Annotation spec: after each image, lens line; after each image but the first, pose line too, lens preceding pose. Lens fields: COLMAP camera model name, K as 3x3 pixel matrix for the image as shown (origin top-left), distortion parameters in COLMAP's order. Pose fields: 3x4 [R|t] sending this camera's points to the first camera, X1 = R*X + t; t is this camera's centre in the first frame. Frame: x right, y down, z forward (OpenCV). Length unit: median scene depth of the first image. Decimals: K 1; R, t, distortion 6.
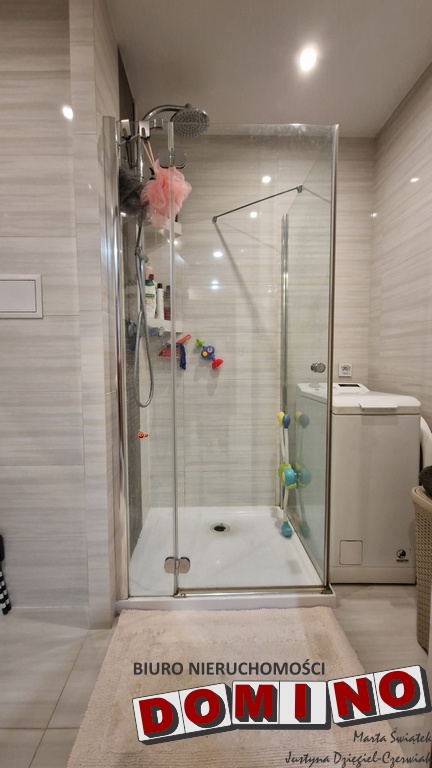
lens RADIAL K [[310.0, 0, 213.9], [0, 310.0, 381.2], [0, 0, 1]] dist [0.003560, -0.006423]
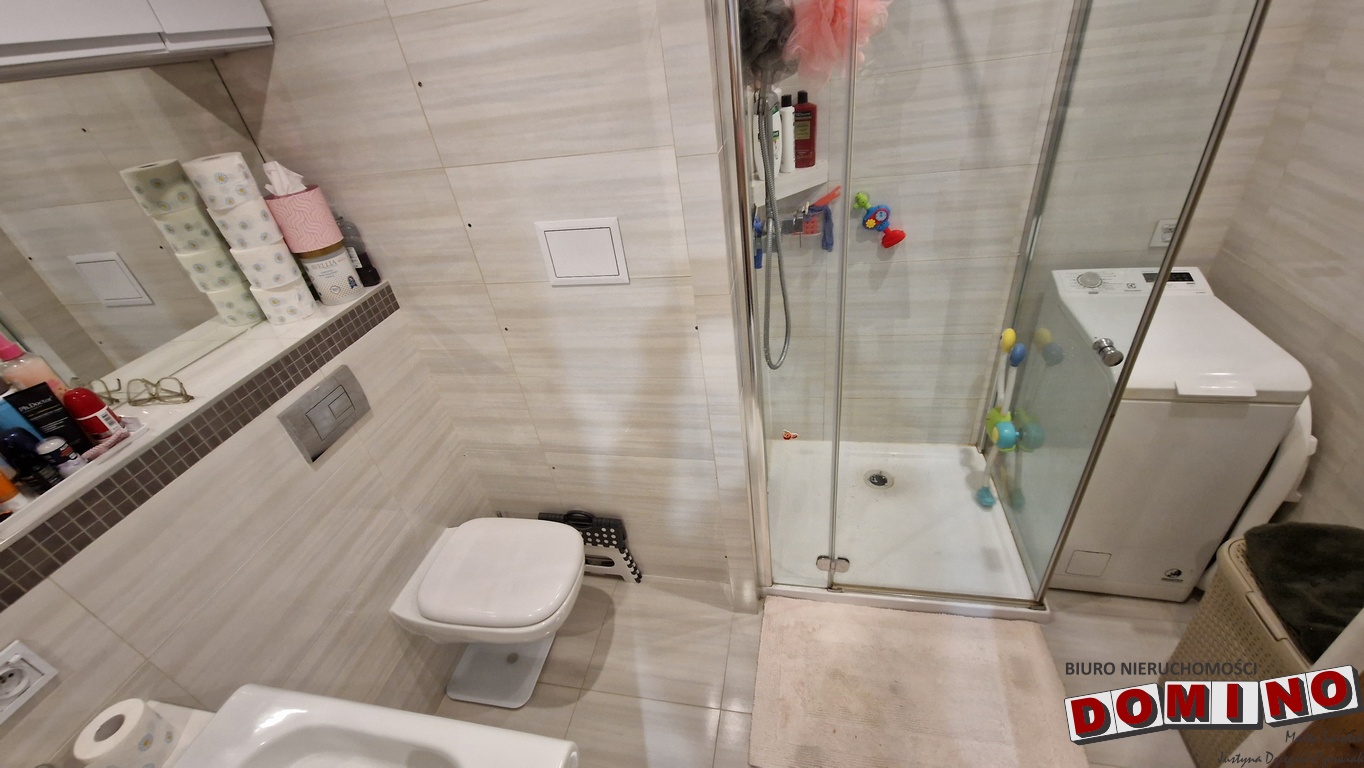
lens RADIAL K [[550.5, 0, 676.3], [0, 550.5, 390.7], [0, 0, 1]] dist [0.003560, -0.006423]
pose [[0.965262, 0.024918, -0.260091, -0.111035], [0.114804, 0.853754, 0.507862, -0.411752], [0.234709, -0.520080, 0.821236, -0.021634]]
